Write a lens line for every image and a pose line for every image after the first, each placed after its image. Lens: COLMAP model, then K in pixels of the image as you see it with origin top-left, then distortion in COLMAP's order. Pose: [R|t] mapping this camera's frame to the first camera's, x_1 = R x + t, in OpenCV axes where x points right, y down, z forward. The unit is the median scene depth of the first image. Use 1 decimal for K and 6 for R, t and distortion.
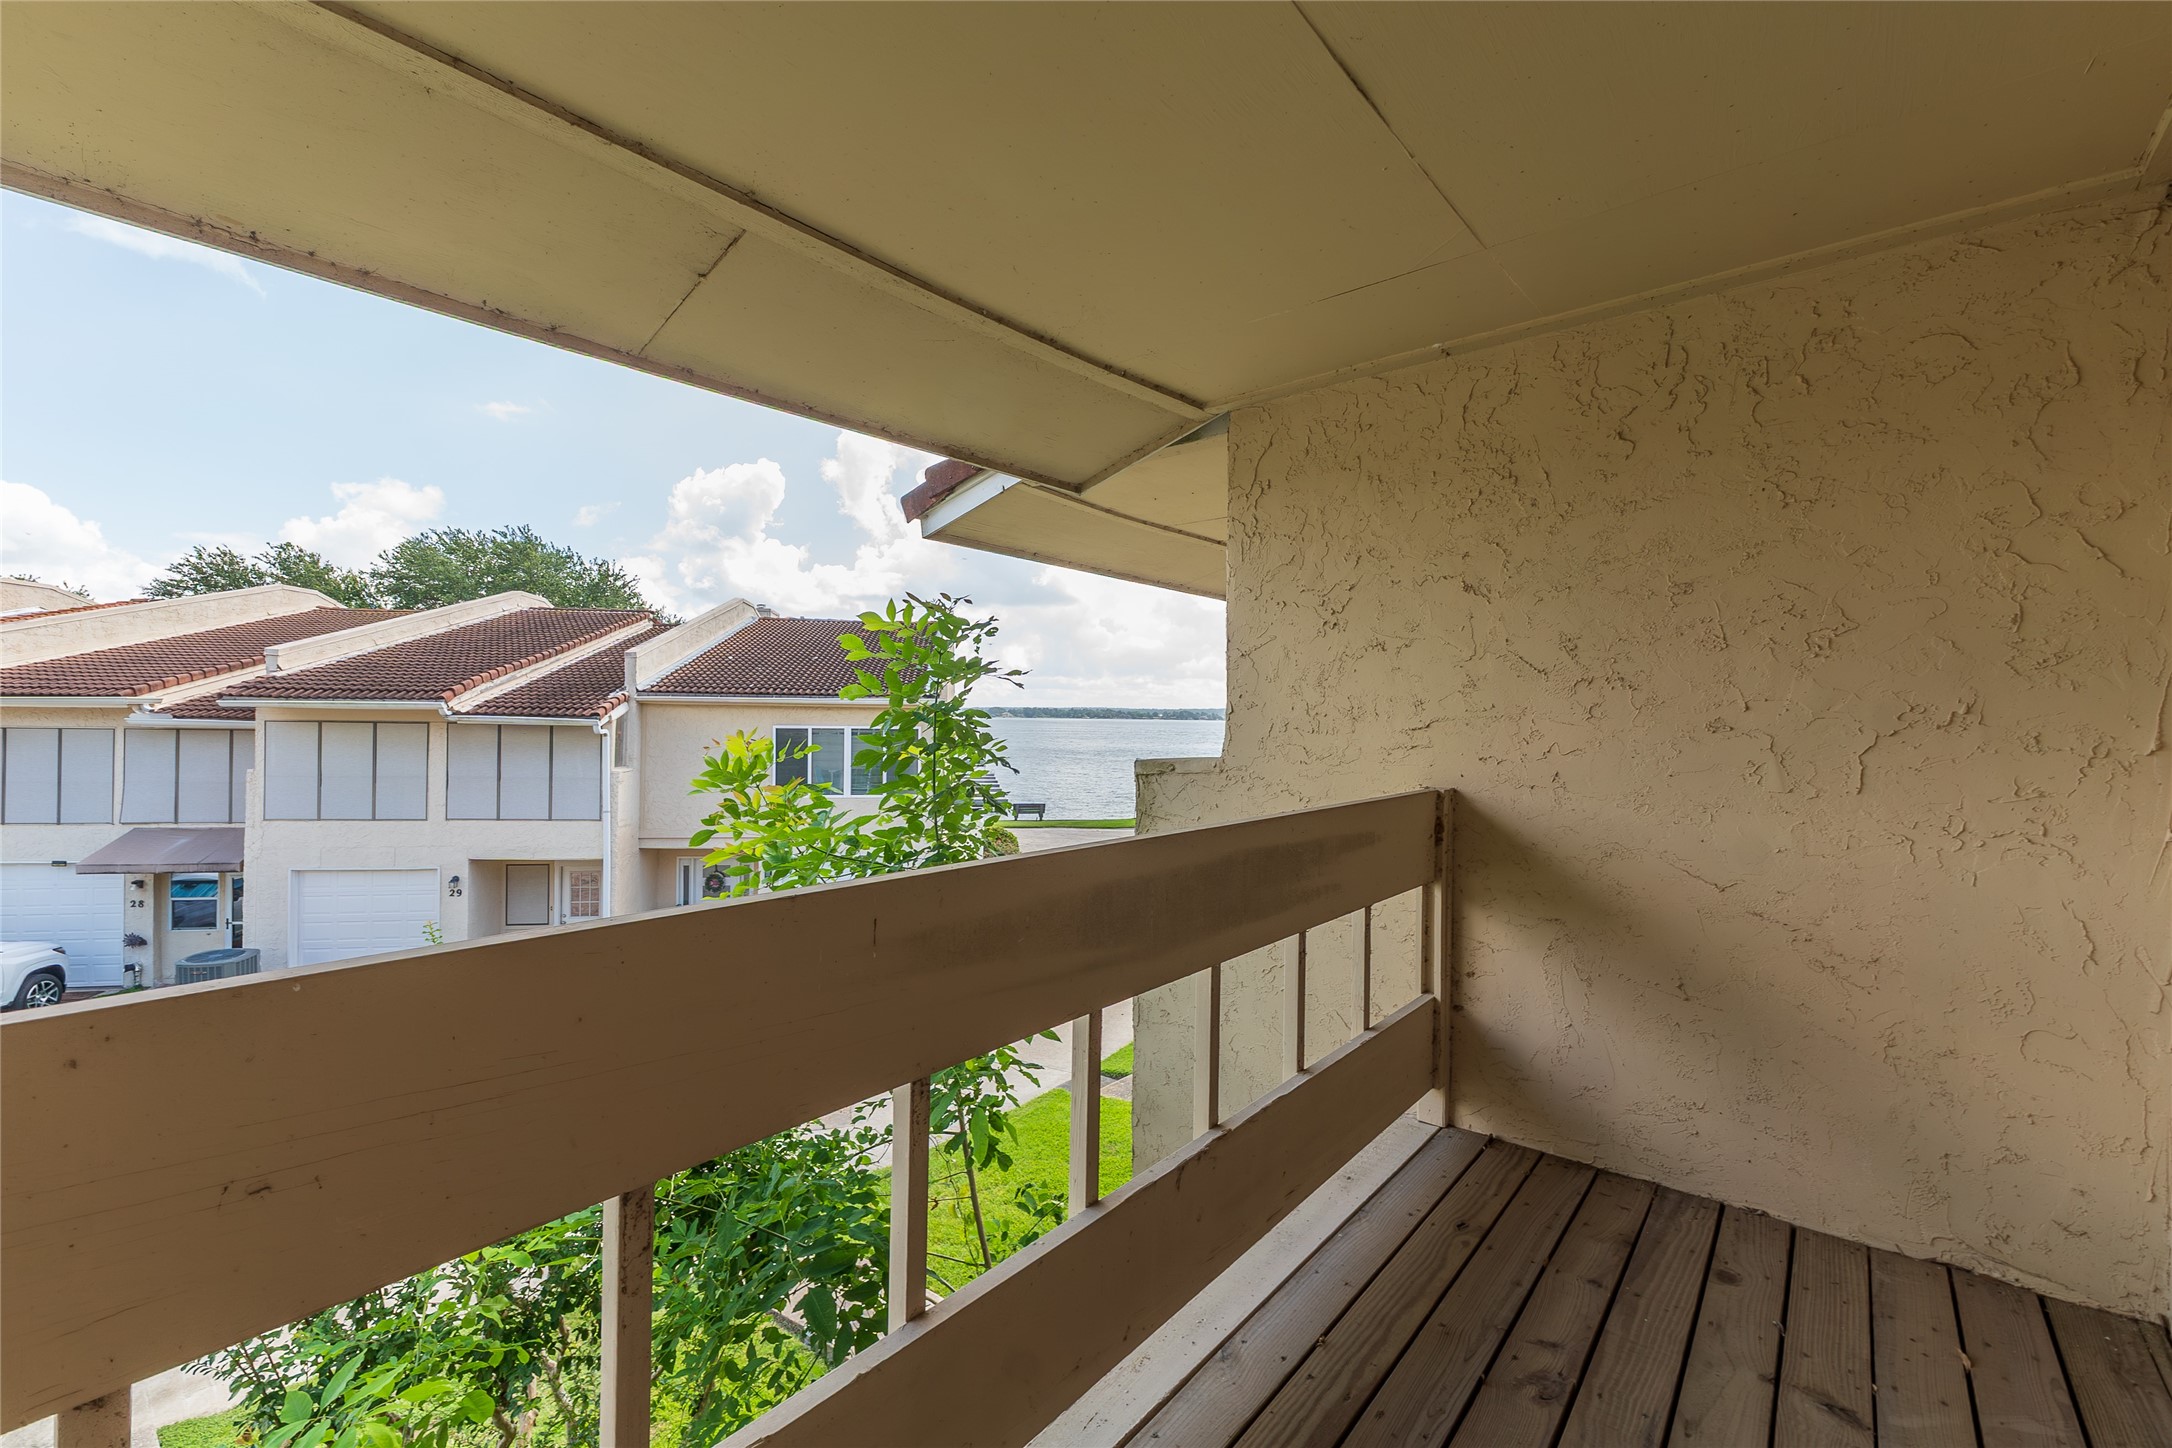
lens RADIAL K [[962.6, 0, 1086.0], [0, 962.6, 724.0], [0, 0, 1]] dist [0.013135, 0.000735]
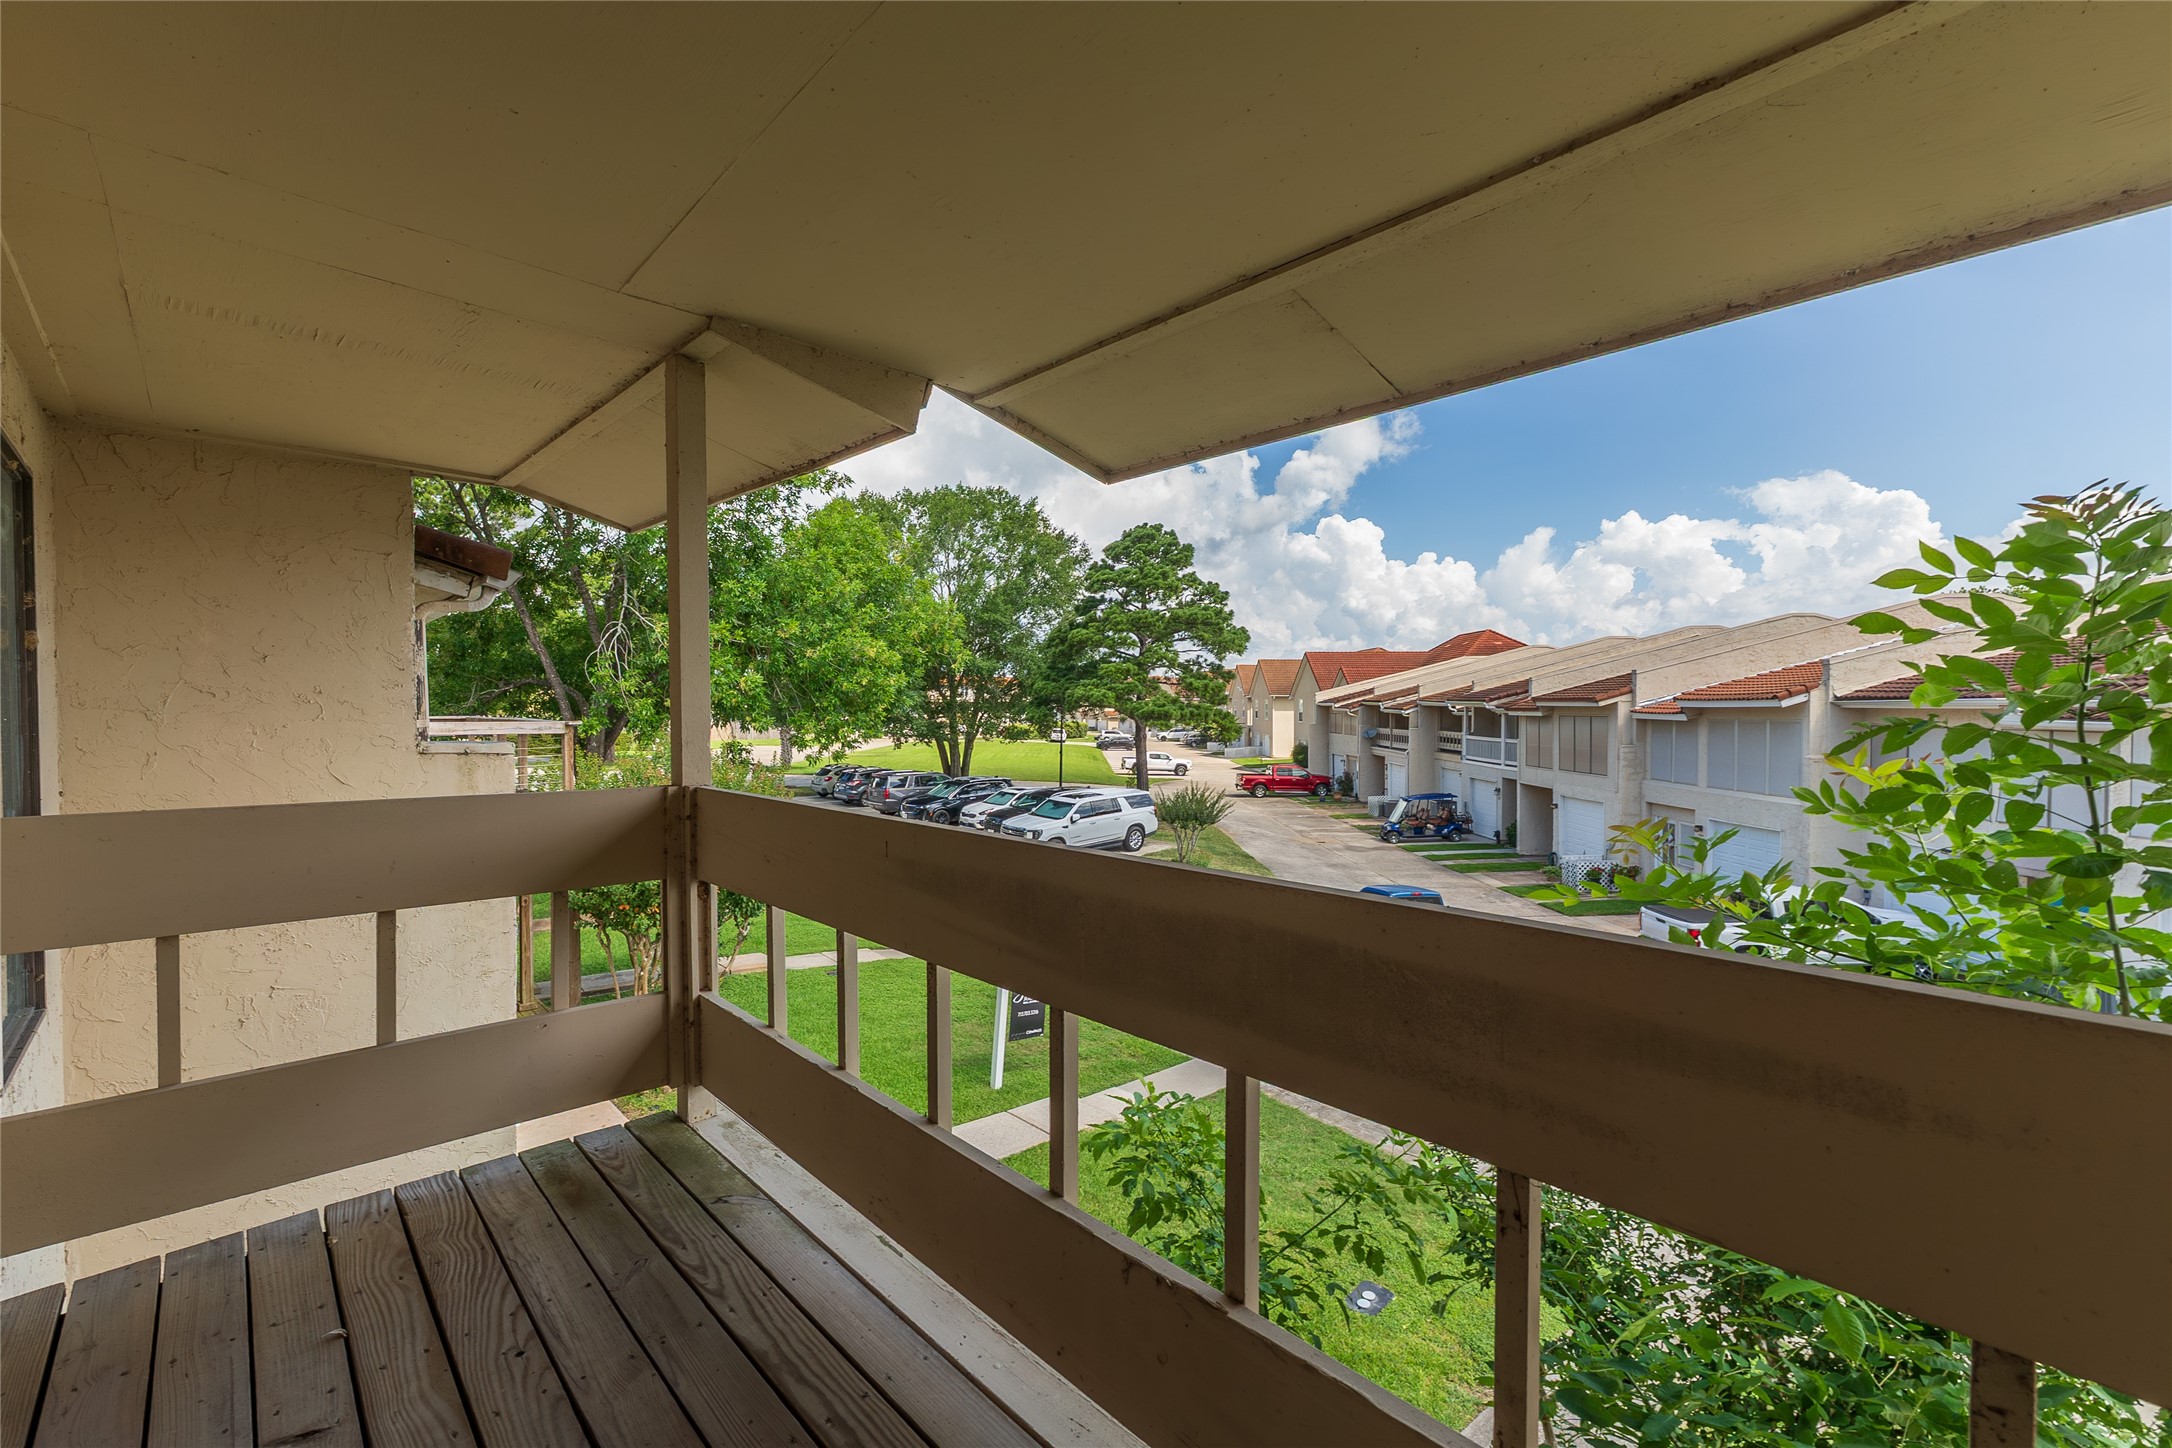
lens RADIAL K [[931.9, 0, 1067.6], [0, 931.9, 702.2], [0, 0, 1]] dist [0.003291, 0.000574]
pose [[-0.158626, -0.016576, -0.987200, 0.831564], [-0.006063, 0.999857, -0.015814, -0.006733], [0.987320, 0.003477, -0.158704, 0.994993]]
